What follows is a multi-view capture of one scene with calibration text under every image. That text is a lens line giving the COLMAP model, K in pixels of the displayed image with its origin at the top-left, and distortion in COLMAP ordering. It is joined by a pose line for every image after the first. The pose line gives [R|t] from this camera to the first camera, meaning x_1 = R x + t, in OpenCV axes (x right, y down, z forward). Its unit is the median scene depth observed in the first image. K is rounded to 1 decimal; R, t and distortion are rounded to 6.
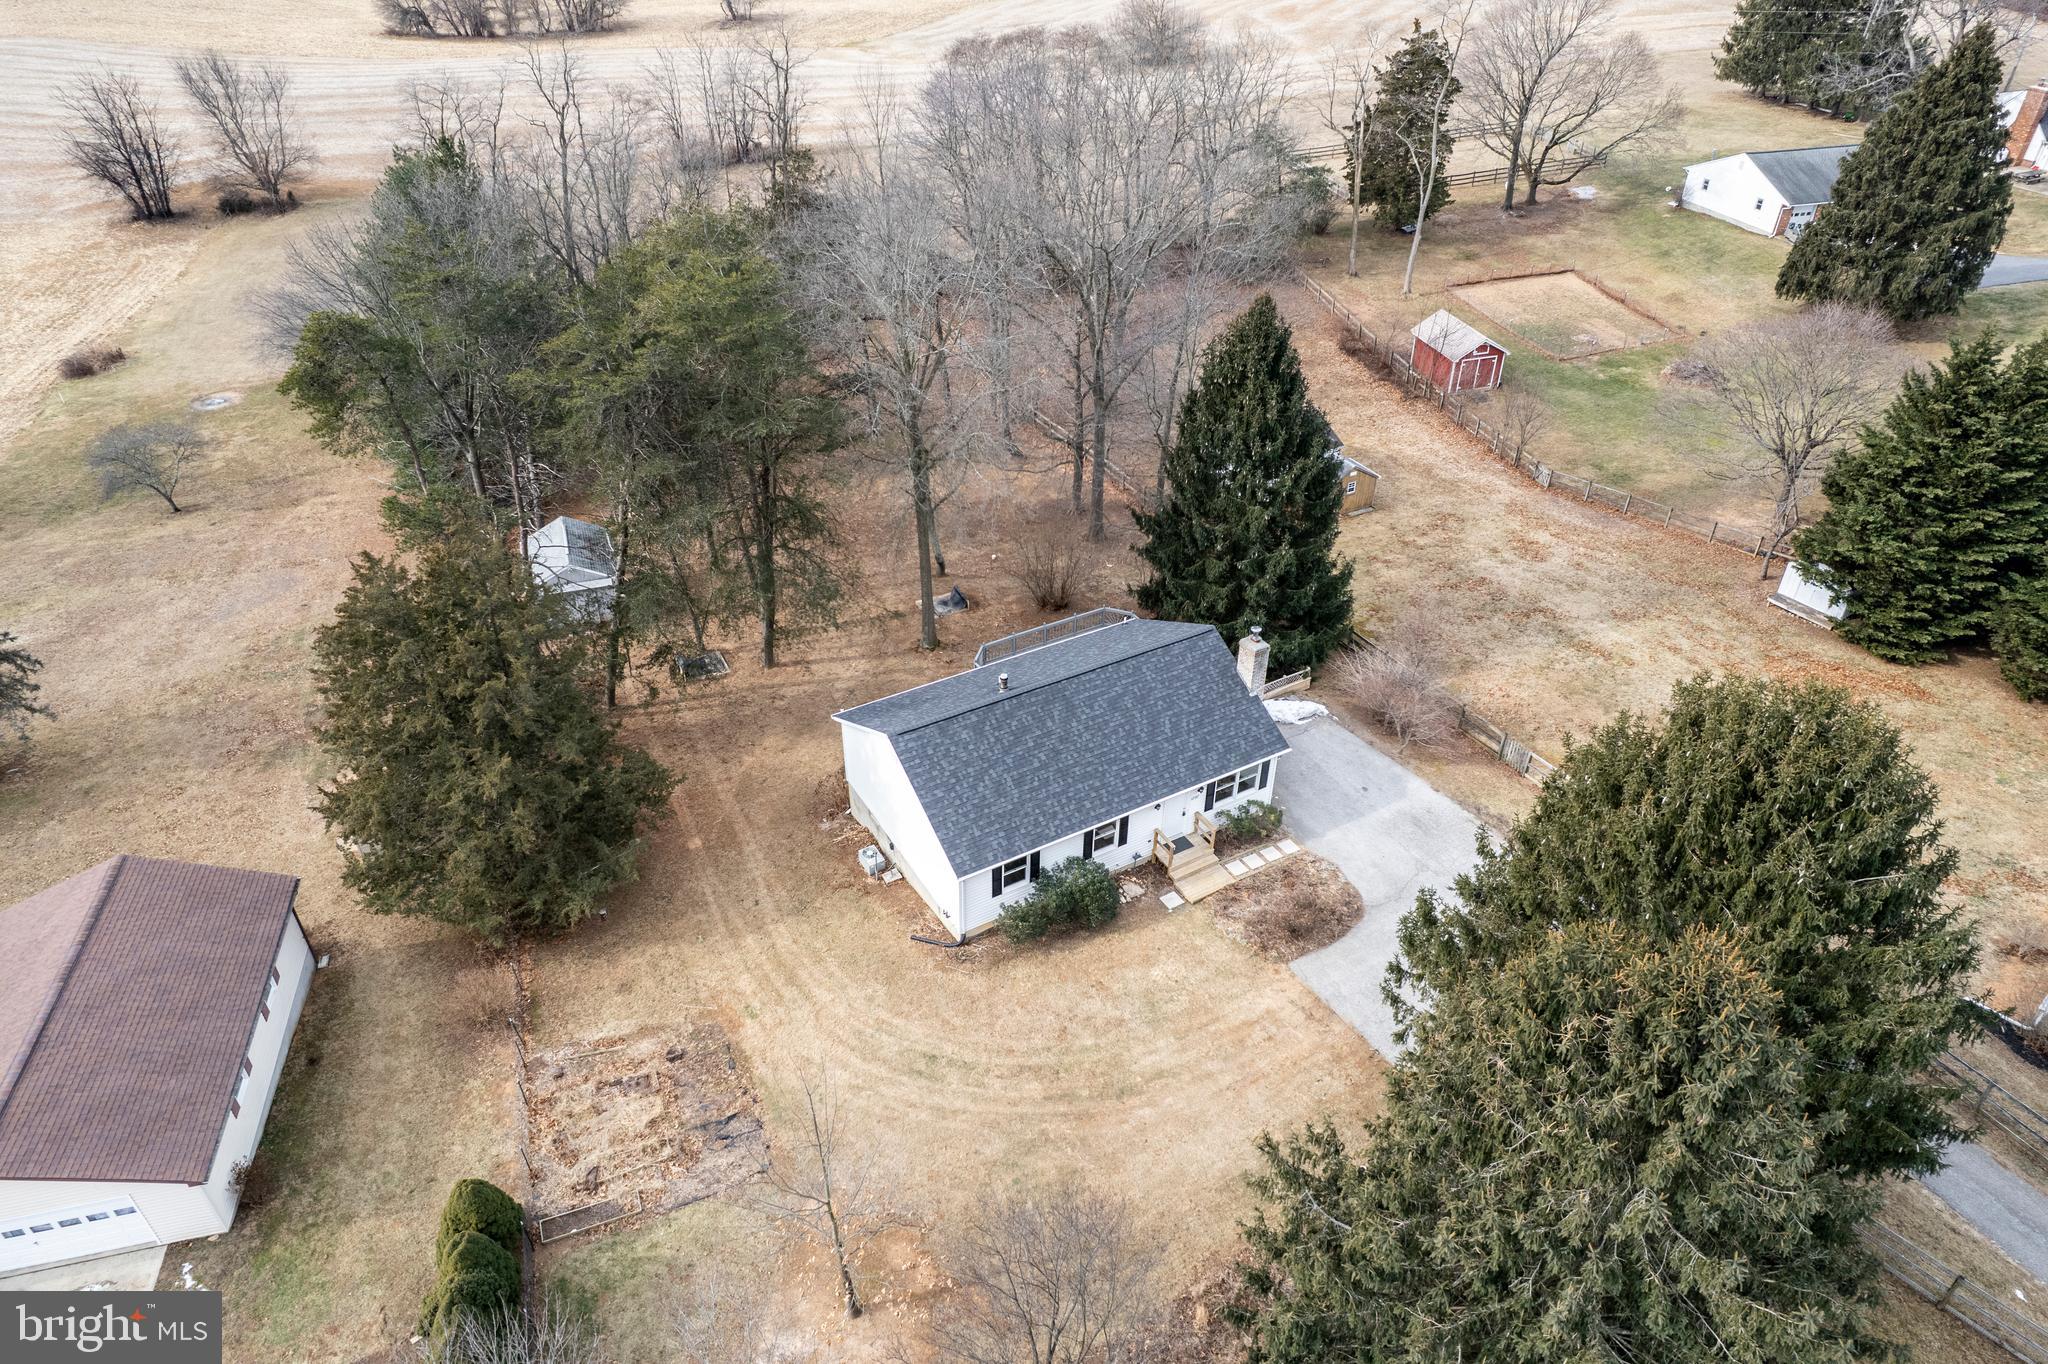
lens RADIAL K [[1310.2, 0, 1024.0], [0, 1310.2, 682.0], [0, 0, 1]] dist [-0.078865, 0.074249]
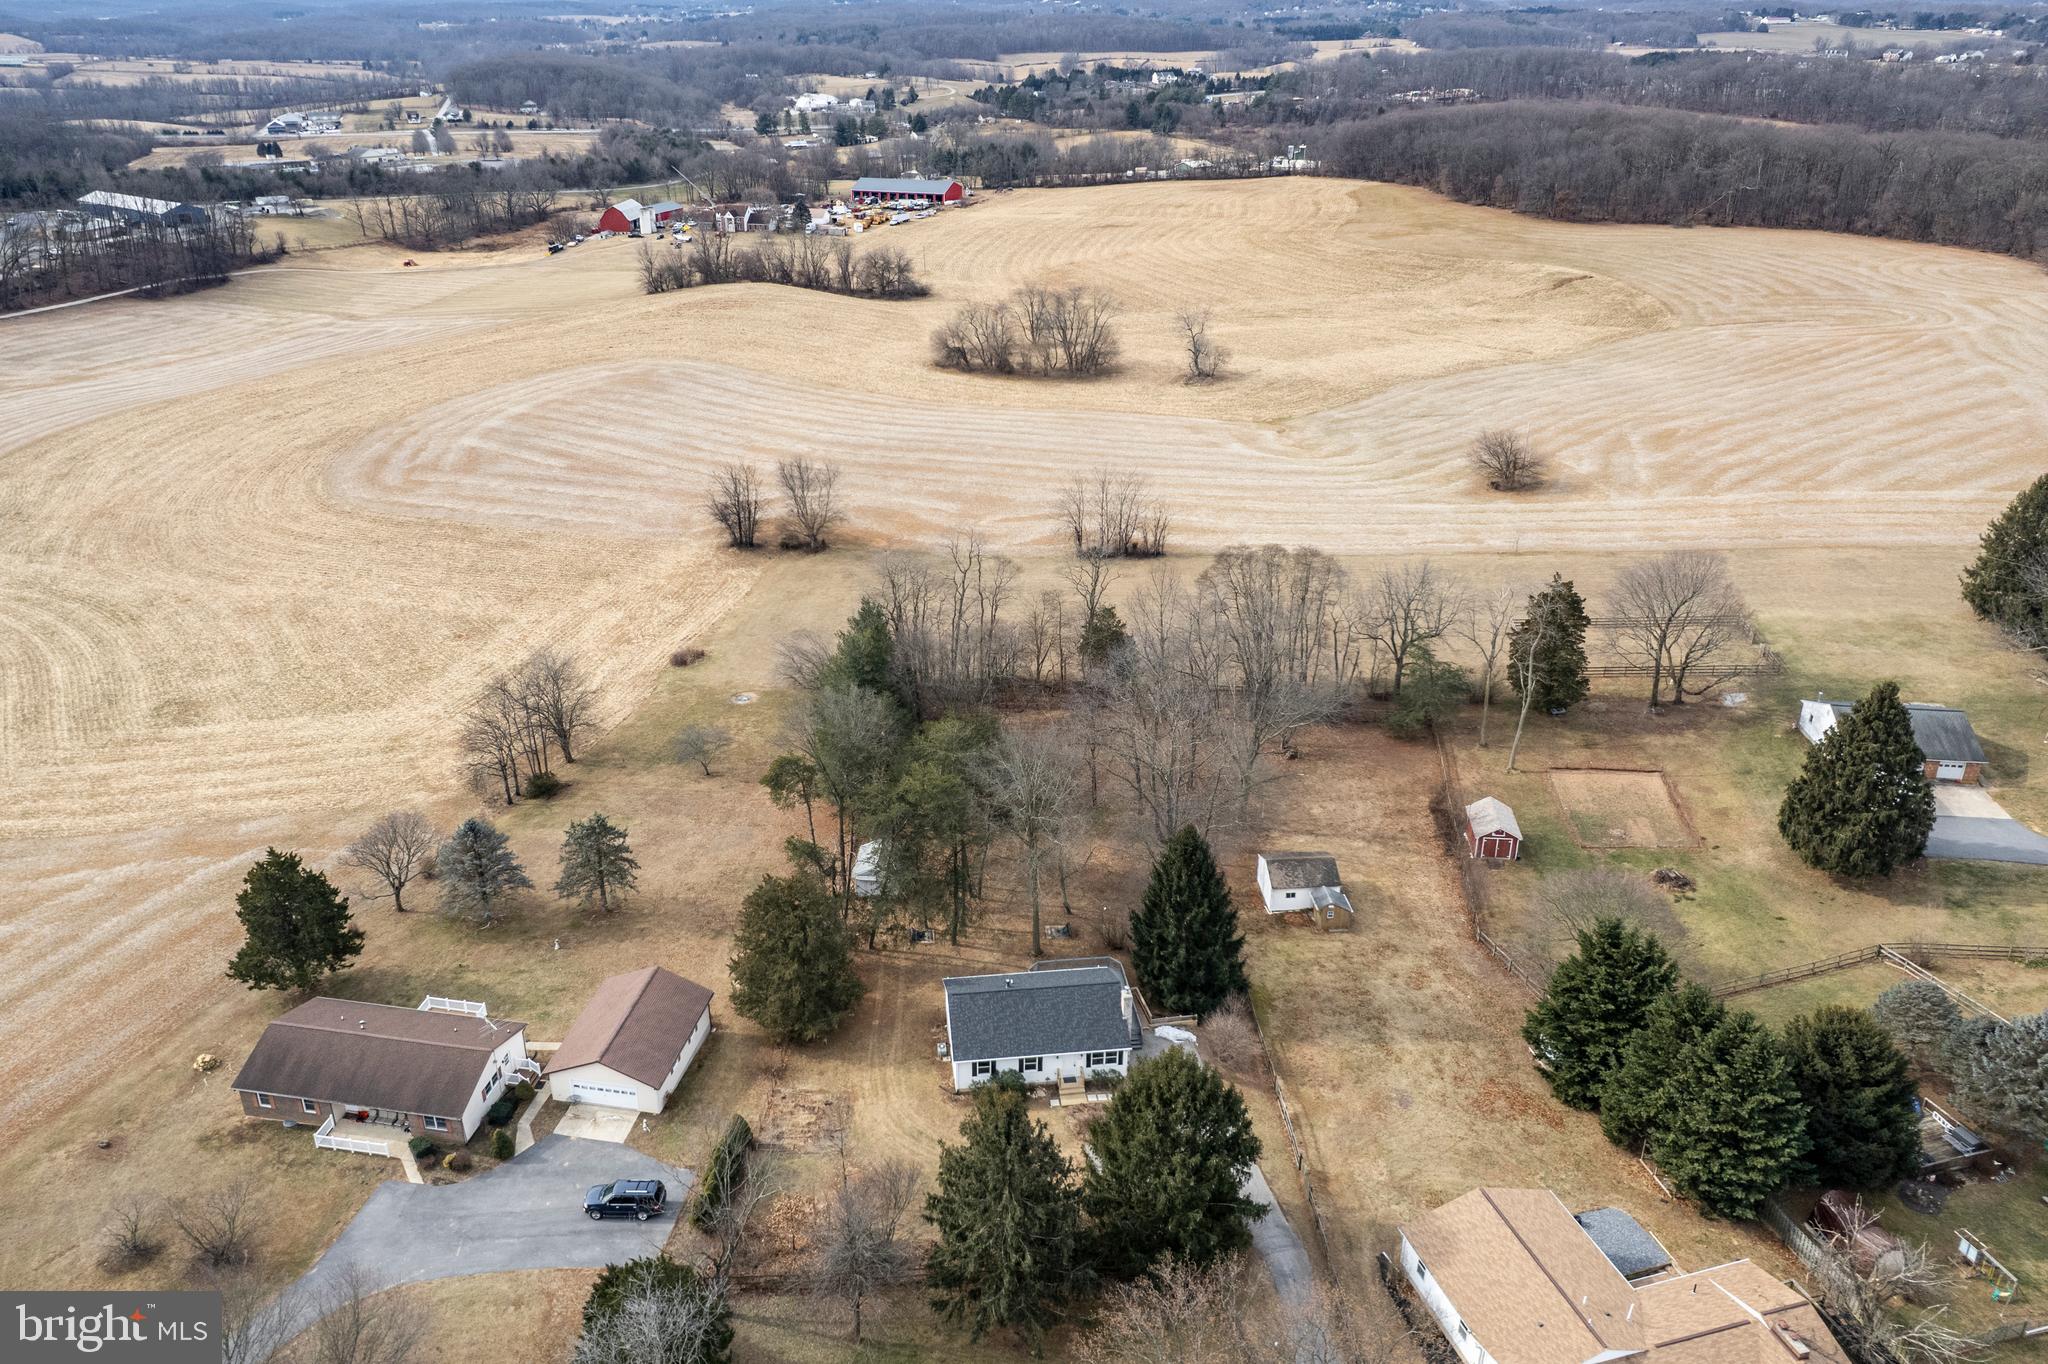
lens RADIAL K [[1454.3, 0, 987.9], [0, 1454.3, 607.0], [0, 0, 1]] dist [-0.029624, 0.049531]
pose [[0.913179, 0.148444, -0.379565, 0.789155], [-0.225646, 0.959694, -0.167543, -0.191294], [0.339395, 0.238644, 0.909868, -1.400548]]
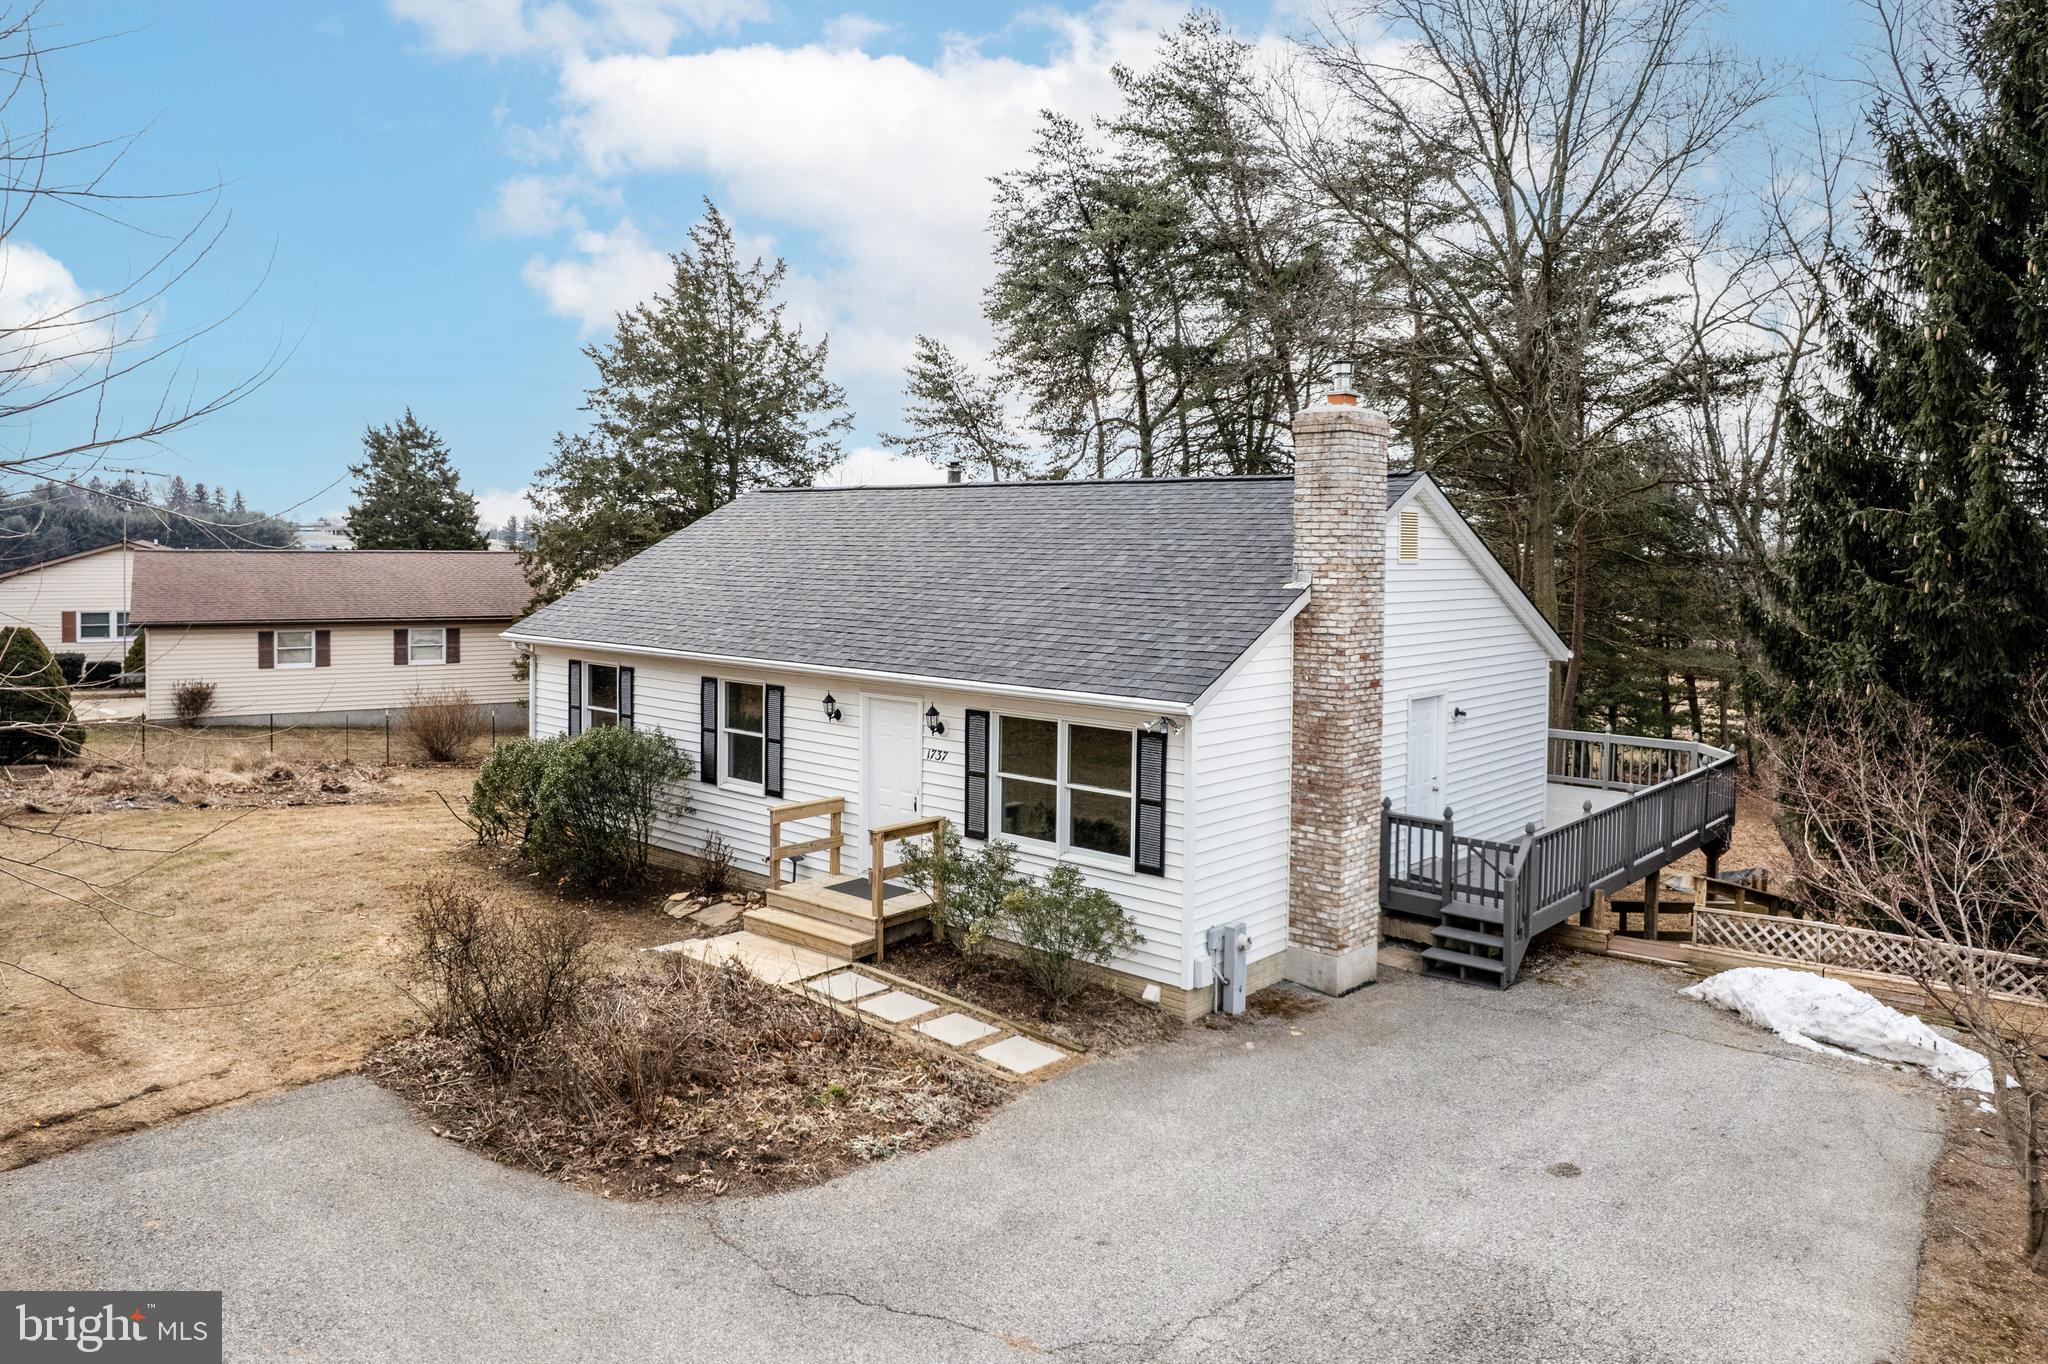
lens RADIAL K [[1392.9, 0, 1062.4], [0, 1392.9, 579.5], [0, 0, 1]] dist [-0.073161, 0.055175]
pose [[0.323295, 0.018089, -0.946125, 0.471921], [-0.556233, 0.812492, -0.174533, 0.096165], [0.765562, 0.582692, 0.272736, 0.903401]]
